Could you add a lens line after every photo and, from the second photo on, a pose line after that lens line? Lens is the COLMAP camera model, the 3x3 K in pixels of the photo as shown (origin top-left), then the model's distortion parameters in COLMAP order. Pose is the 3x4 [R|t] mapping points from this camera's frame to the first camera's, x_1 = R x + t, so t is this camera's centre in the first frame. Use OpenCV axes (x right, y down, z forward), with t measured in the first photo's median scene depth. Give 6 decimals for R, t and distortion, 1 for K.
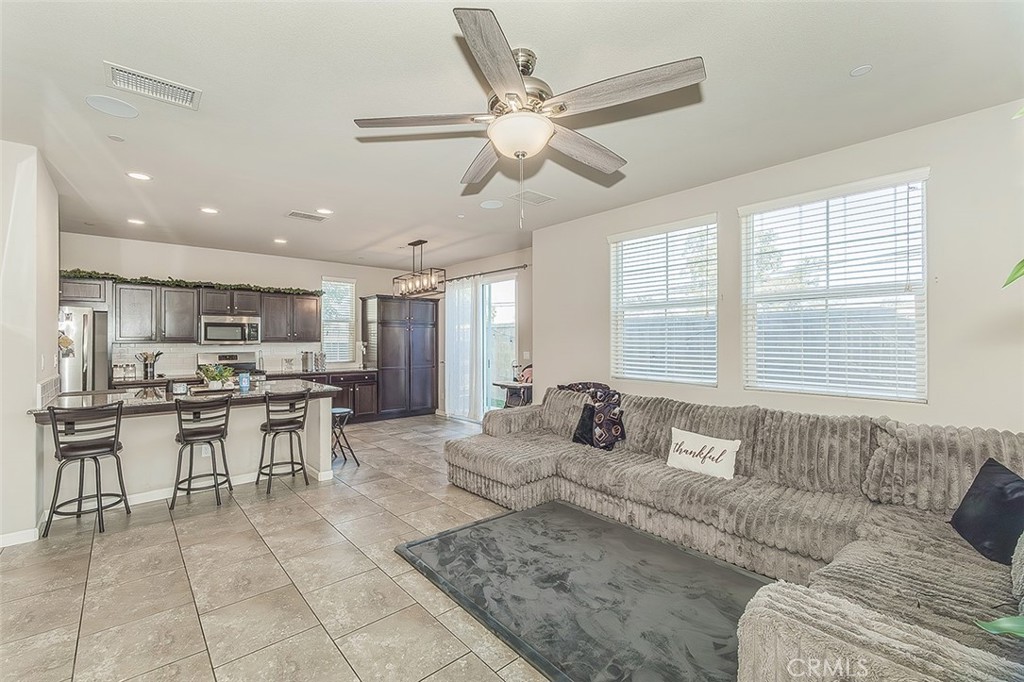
lens RADIAL K [[440.8, 0, 483.7], [0, 440.8, 339.6], [0, 0, 1]] dist [0.003293, -0.000512]
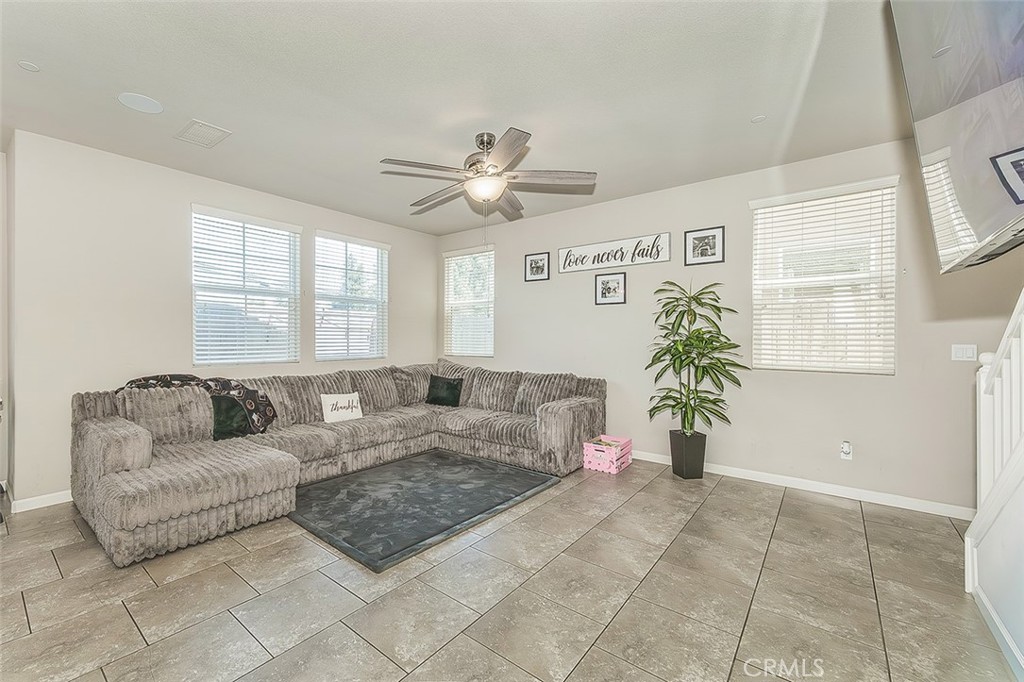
lens RADIAL K [[420.8, 0, 458.3], [0, 420.8, 333.6], [0, 0, 1]] dist [-0.000054, -0.000055]
pose [[-0.156502, -0.004652, 0.987667, -0.737646], [-0.005040, 0.999980, 0.003911, 0.018492], [-0.987665, -0.004365, -0.156522, 0.719526]]
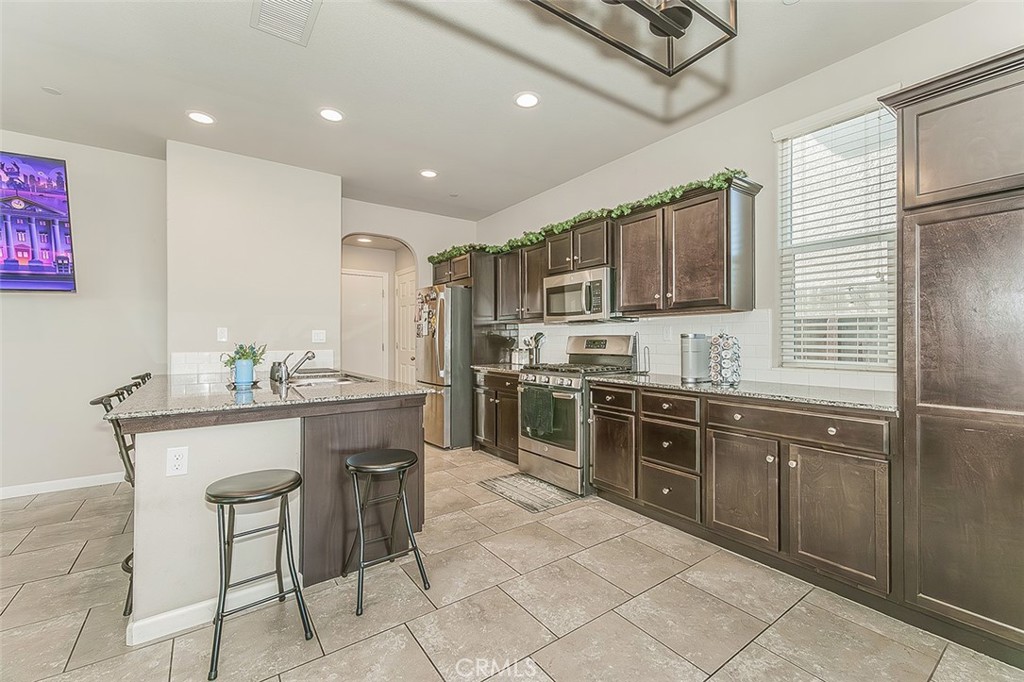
lens RADIAL K [[428.0, 0, 514.9], [0, 428.0, 333.5], [0, 0, 1]] dist [0.012188, -0.007292]
pose [[-0.063346, -0.010575, -0.997936, 0.007584], [0.002574, 0.999939, -0.010760, 0.052291], [0.997988, -0.003250, -0.063315, 1.500452]]
